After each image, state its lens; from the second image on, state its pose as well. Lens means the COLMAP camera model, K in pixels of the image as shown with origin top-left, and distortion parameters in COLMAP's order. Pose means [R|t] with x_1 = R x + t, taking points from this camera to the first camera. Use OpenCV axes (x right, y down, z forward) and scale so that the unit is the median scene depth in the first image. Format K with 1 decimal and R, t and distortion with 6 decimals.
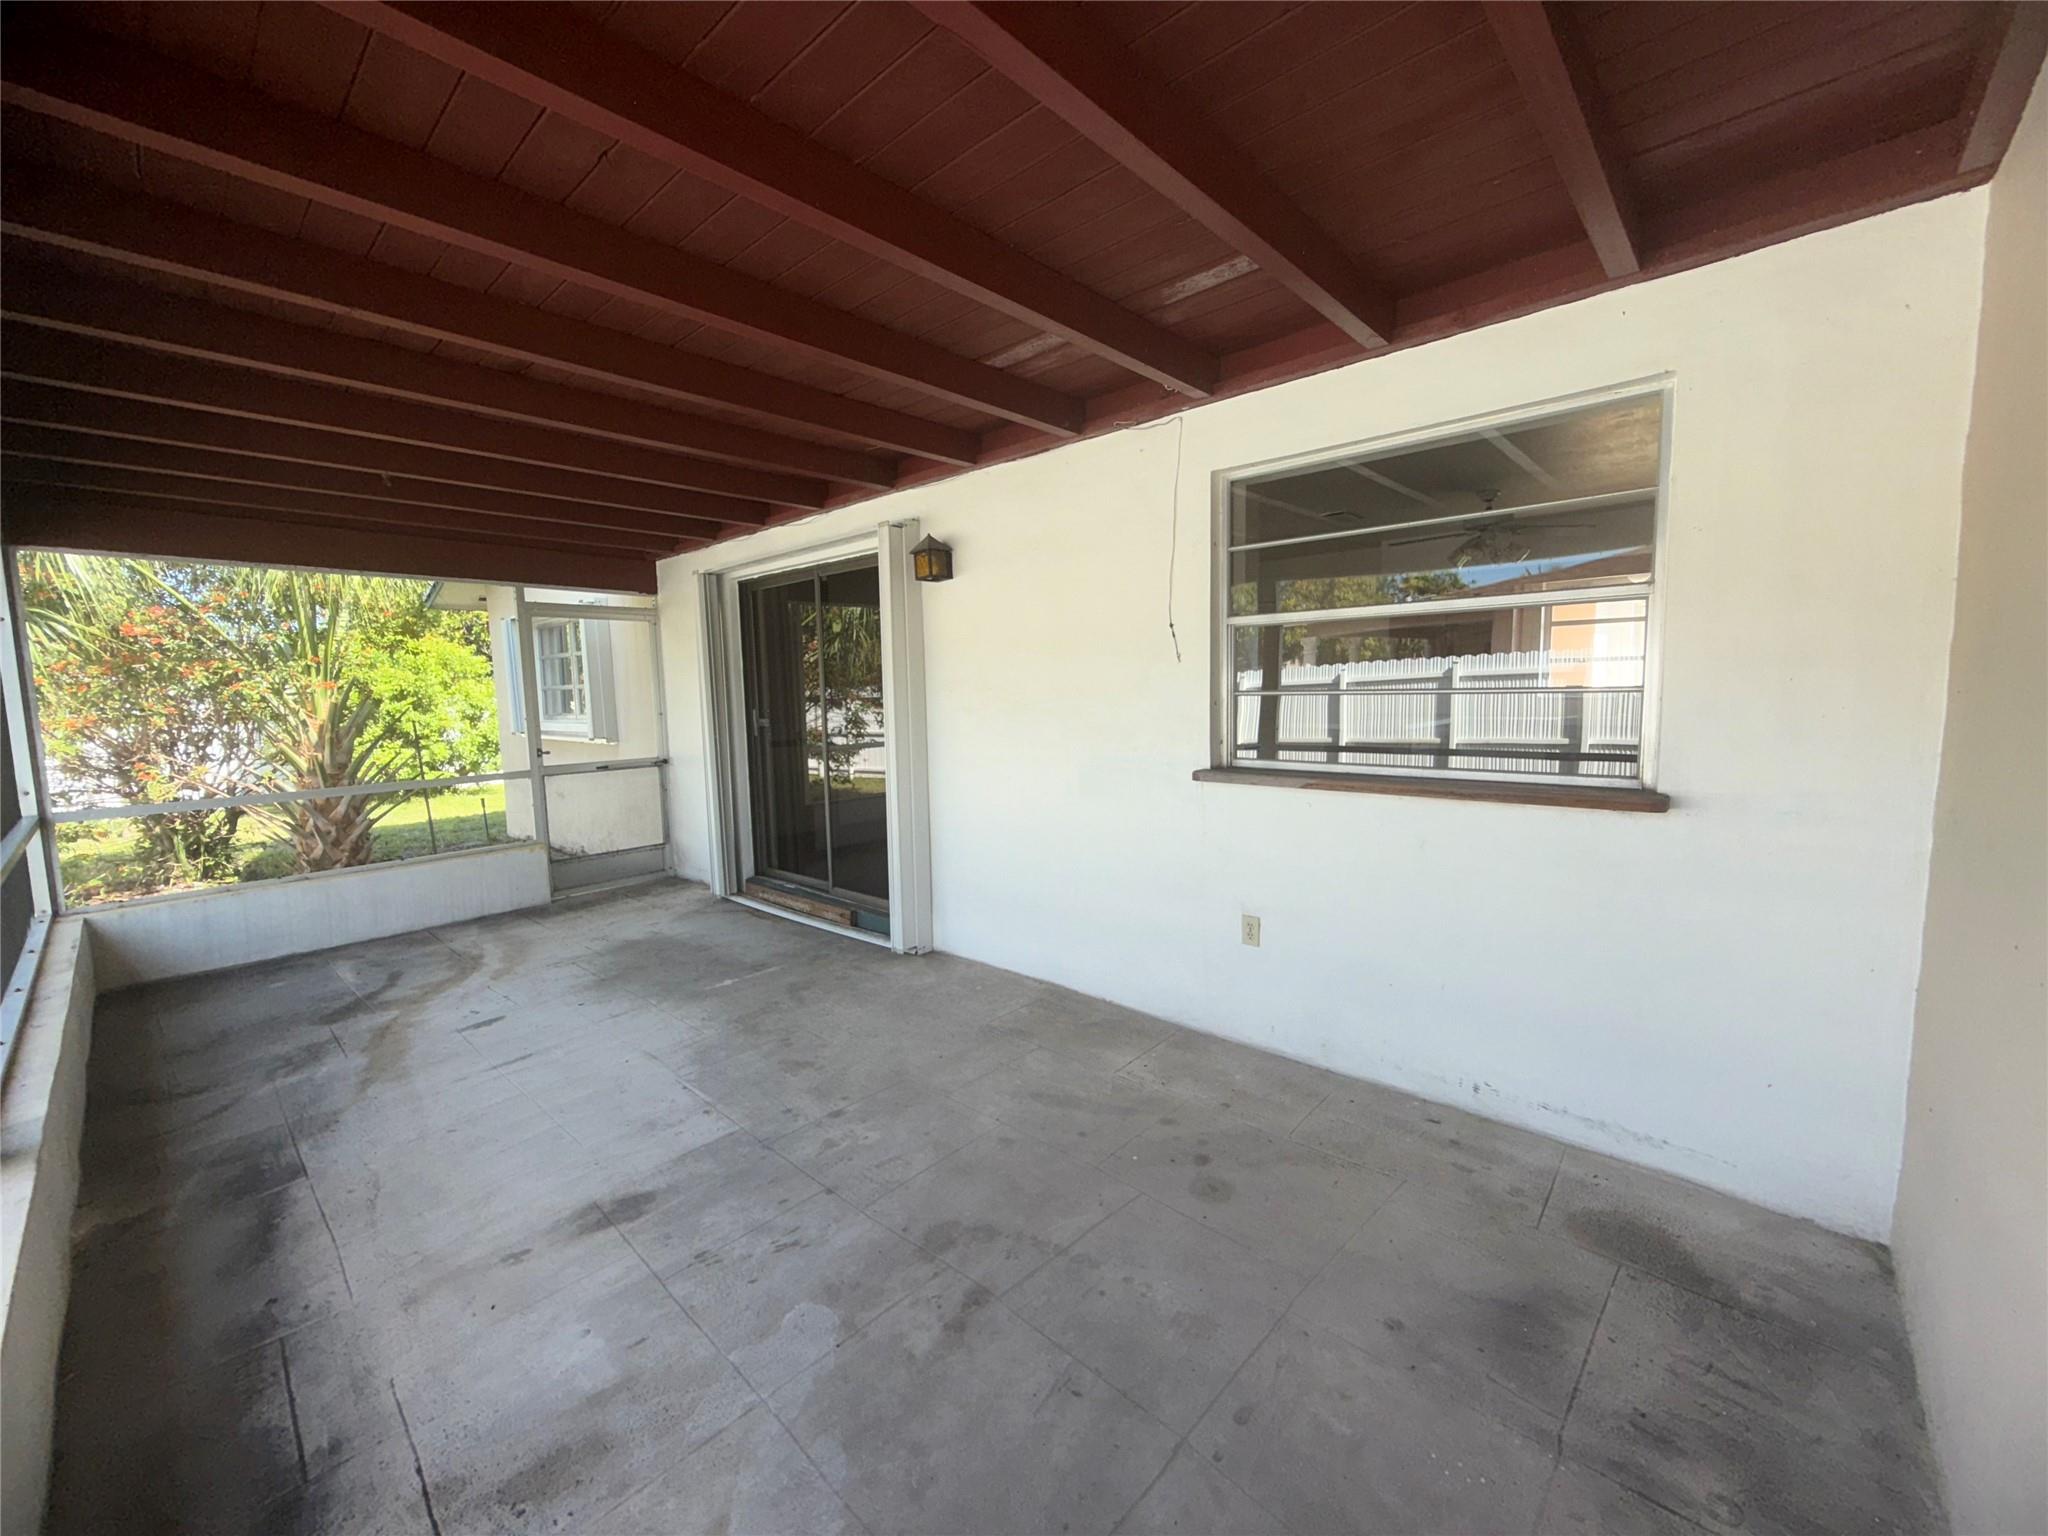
lens RADIAL K [[817.8, 0, 1015.6], [0, 817.8, 763.1], [0, 0, 1]] dist [-0.003258, 0.000644]
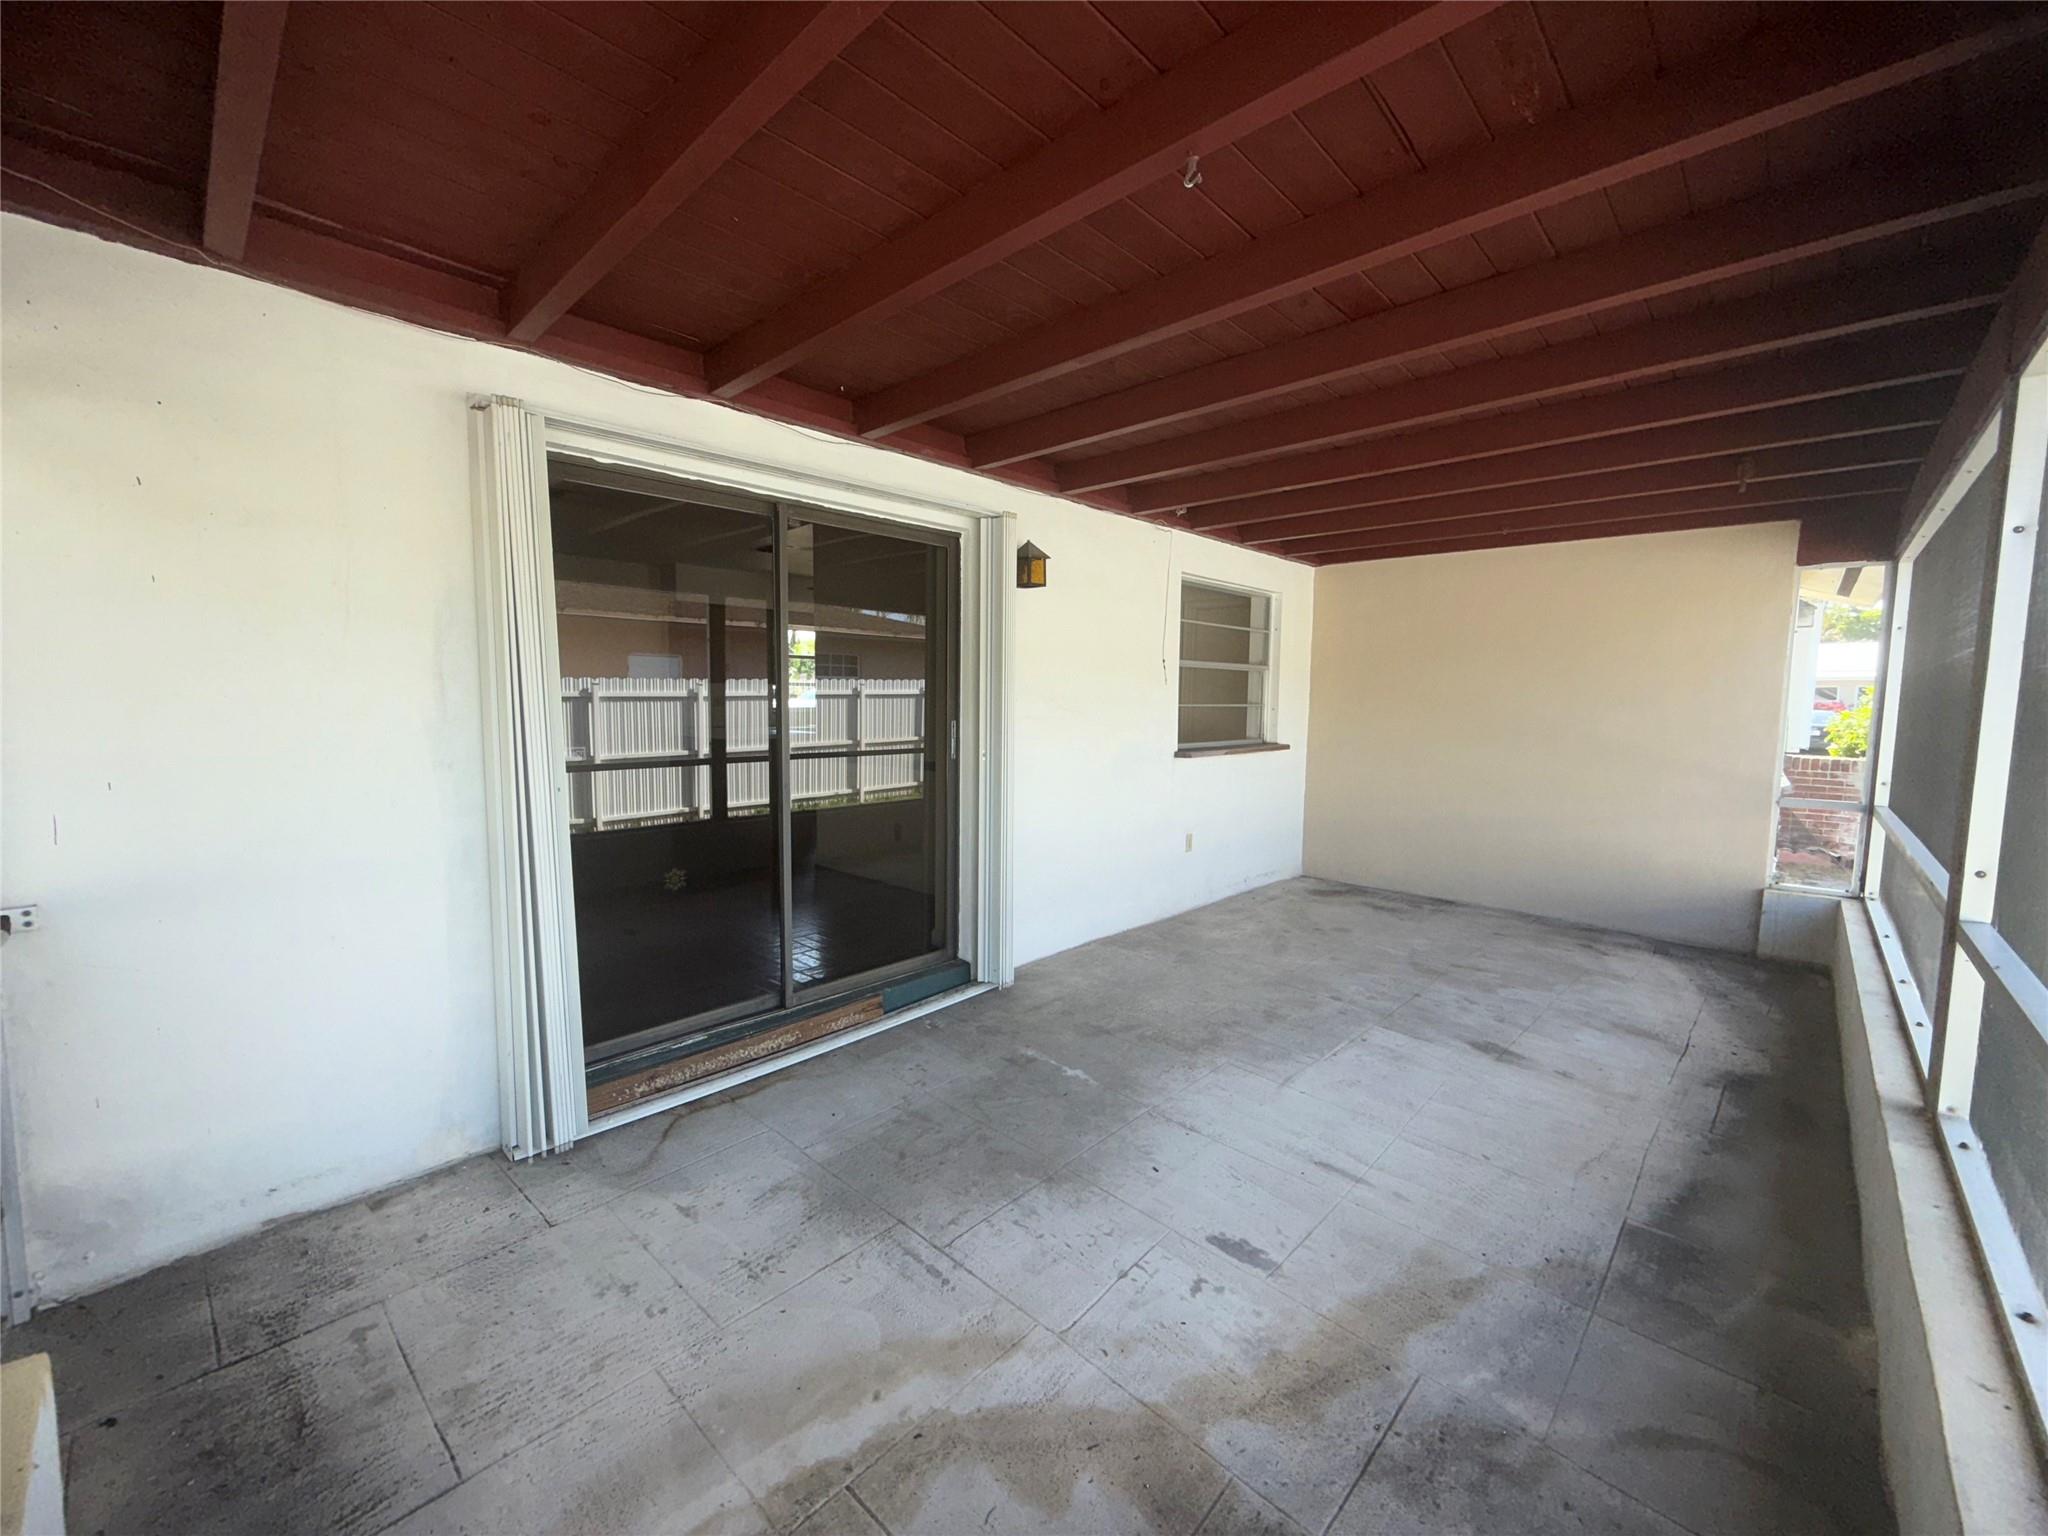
lens RADIAL K [[817.8, 0, 1021.5], [0, 817.8, 768.6], [0, 0, 1]] dist [-0.003258, 0.000644]
pose [[0.017858, -0.065327, 0.997704, -1.384479], [0.085066, 0.994344, 0.063585, -0.086515], [-0.996215, 0.083735, 0.023314, 1.267126]]
